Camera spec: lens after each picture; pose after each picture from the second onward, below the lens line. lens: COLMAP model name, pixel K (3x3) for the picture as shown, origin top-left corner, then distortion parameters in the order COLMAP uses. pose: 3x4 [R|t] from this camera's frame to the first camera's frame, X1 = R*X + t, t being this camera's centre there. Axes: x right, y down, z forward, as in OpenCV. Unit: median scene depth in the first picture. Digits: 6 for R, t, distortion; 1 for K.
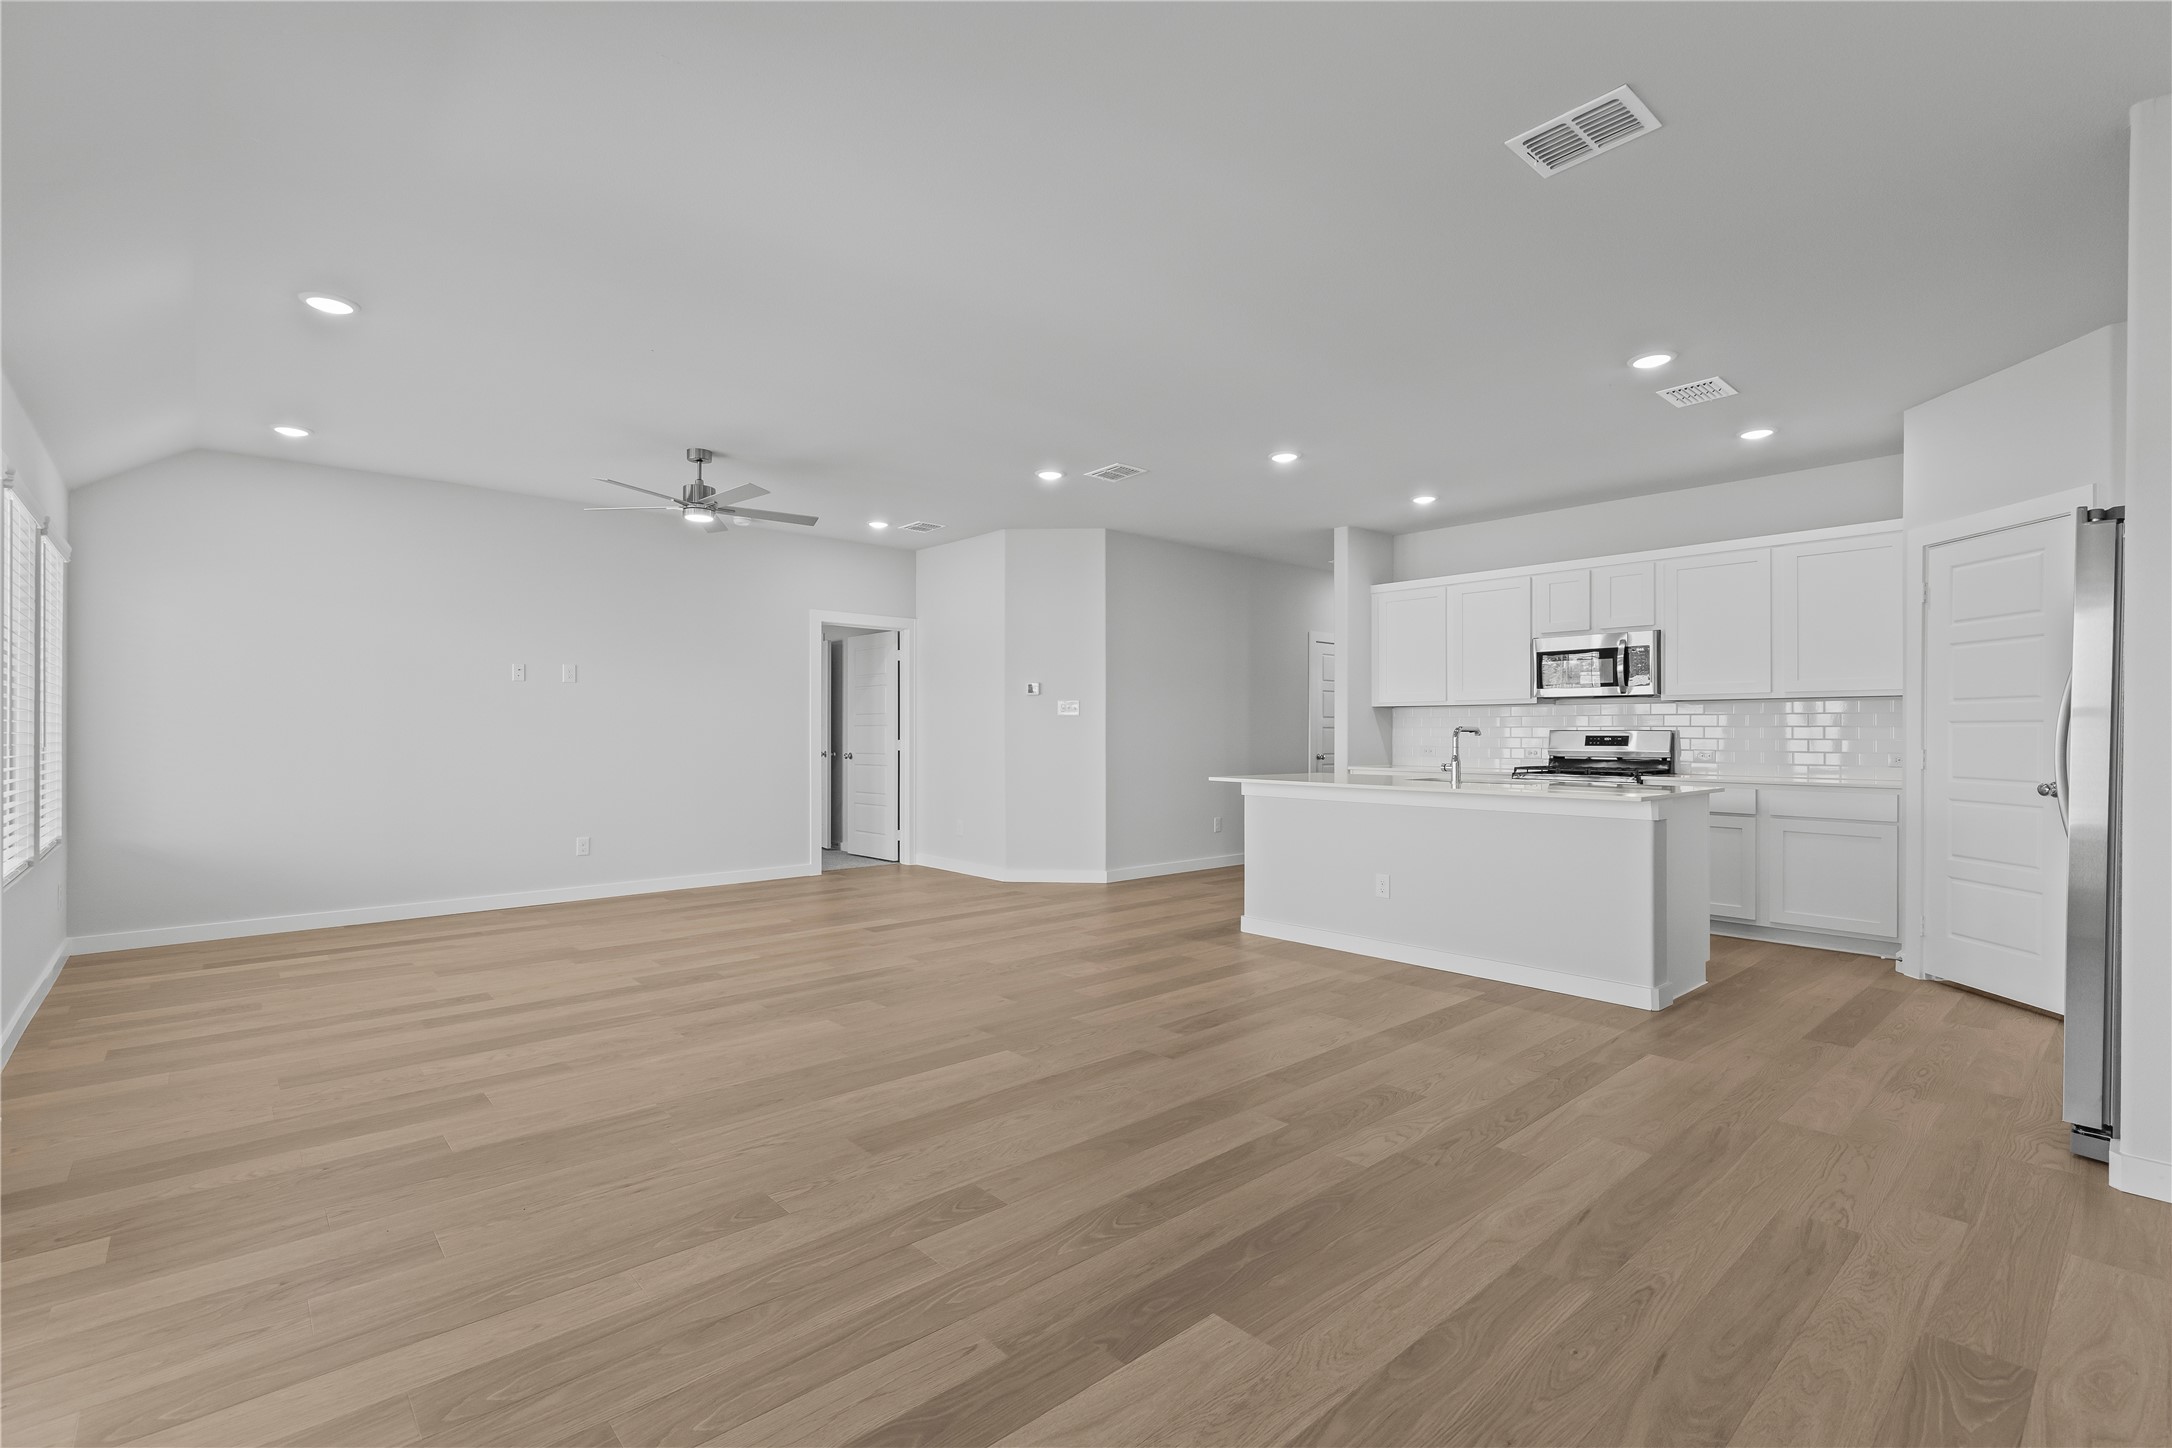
lens RADIAL K [[979.3, 0, 1067.1], [0, 979.3, 729.1], [0, 0, 1]] dist [0.006345, -0.000725]
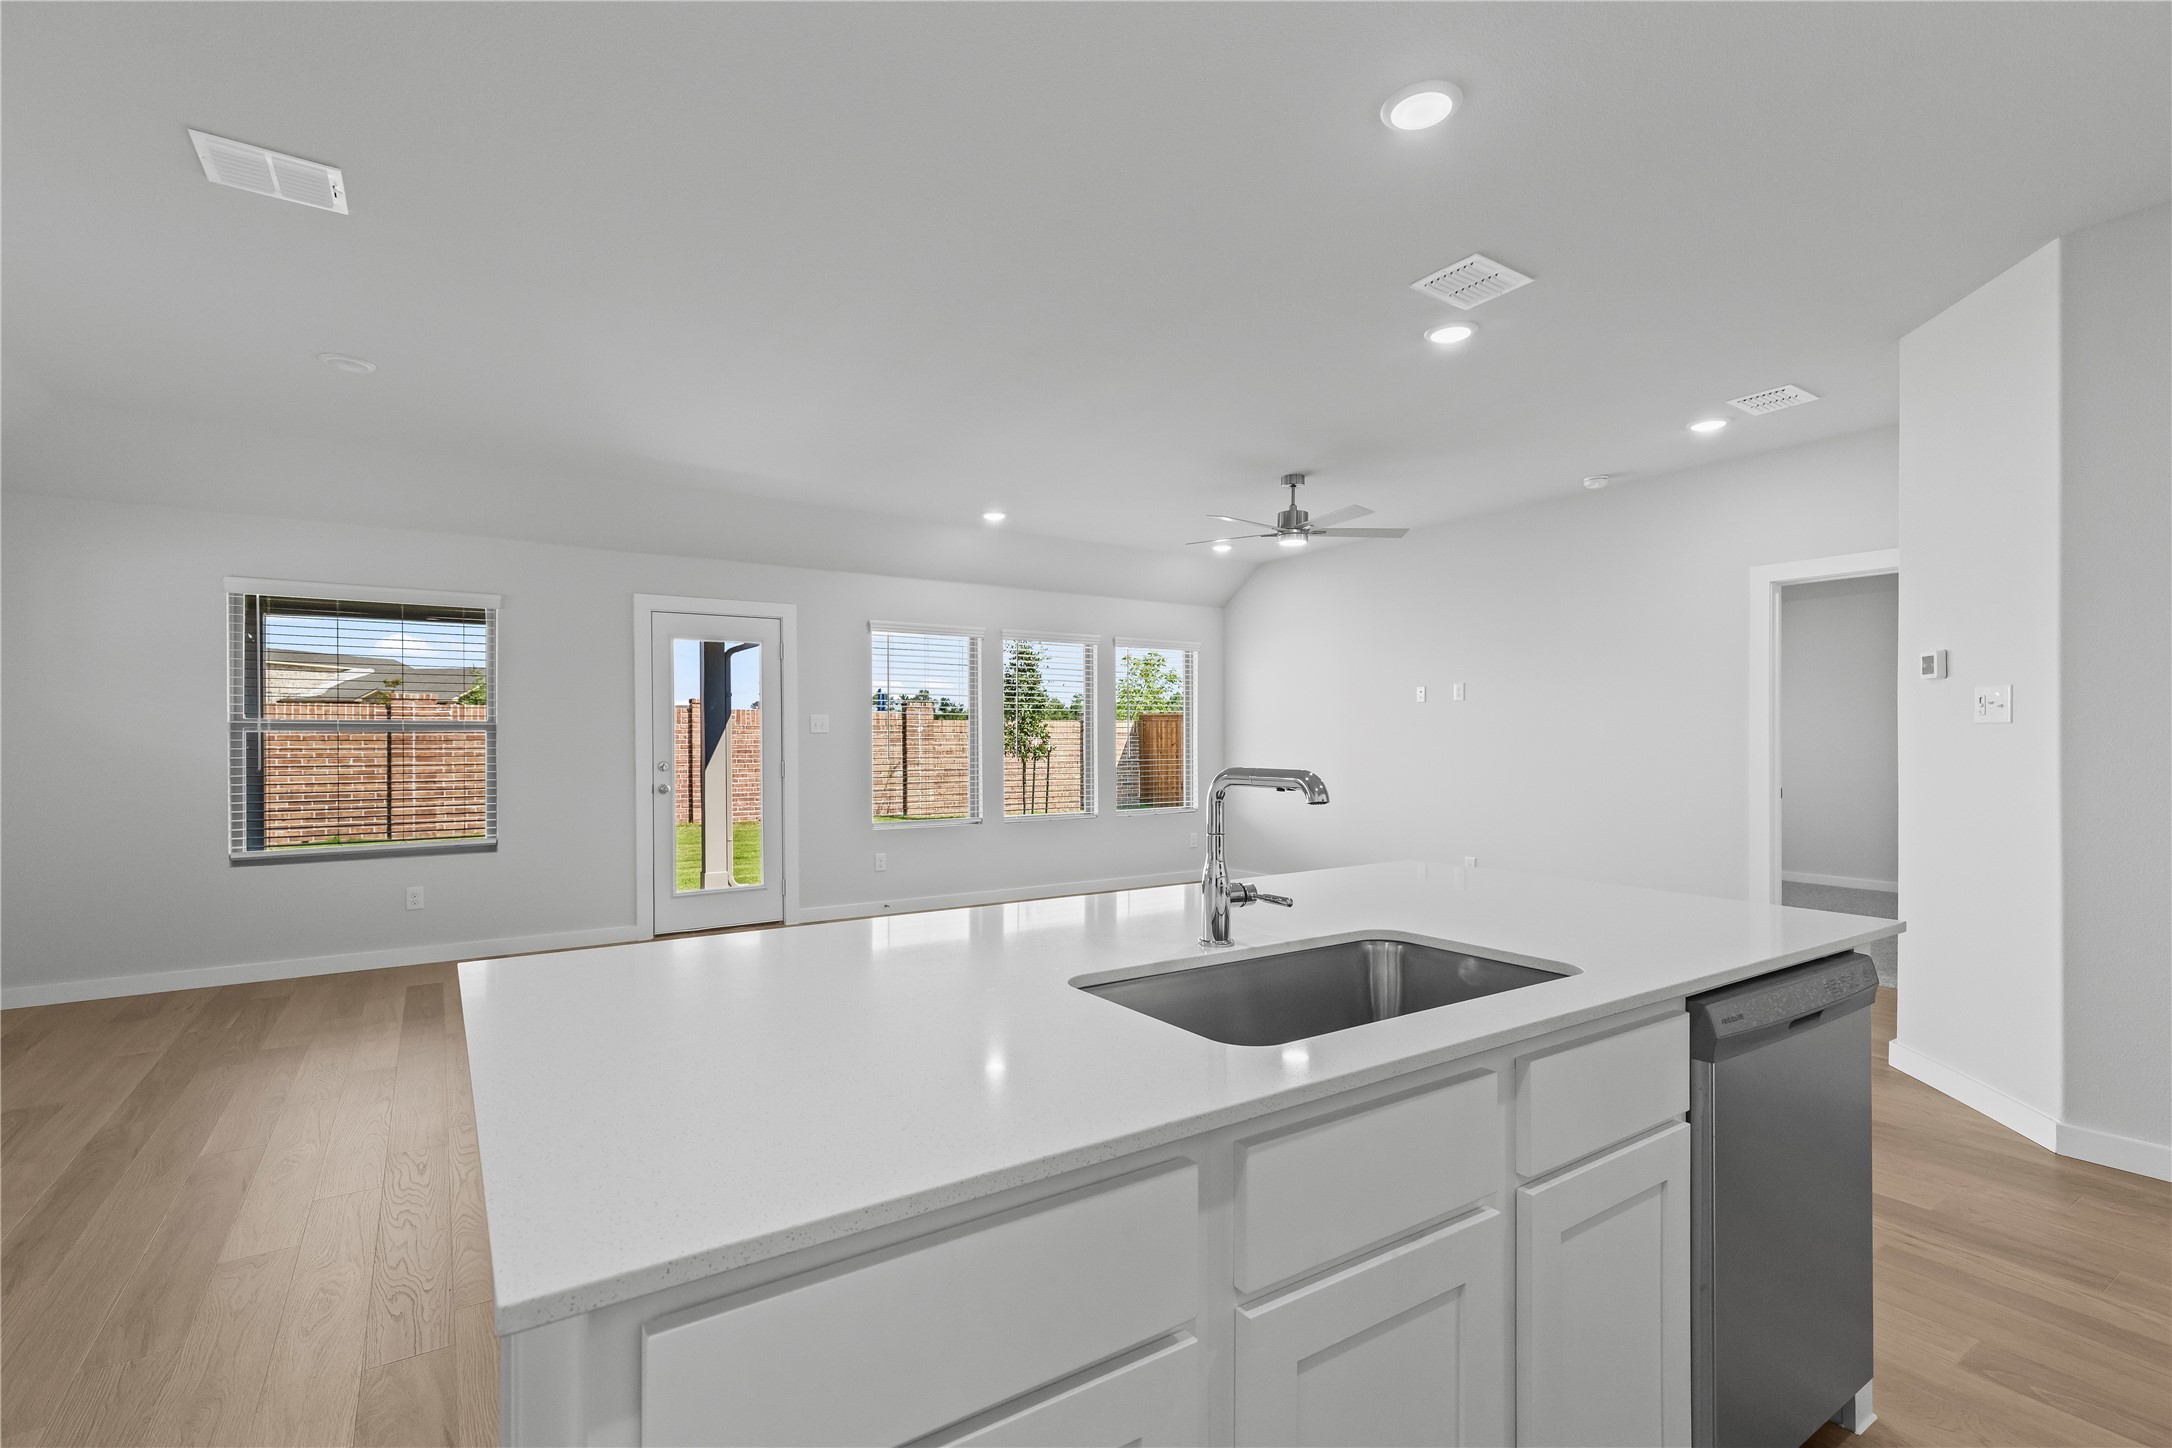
lens RADIAL K [[979.3, 0, 1072.0], [0, 979.3, 737.6], [0, 0, 1]] dist [0.006345, -0.000725]
pose [[-0.143934, -0.002124, -0.989585, 0.663193], [0.006144, 0.999977, -0.003040, -0.011757], [0.989568, -0.006518, -0.143917, 0.921912]]
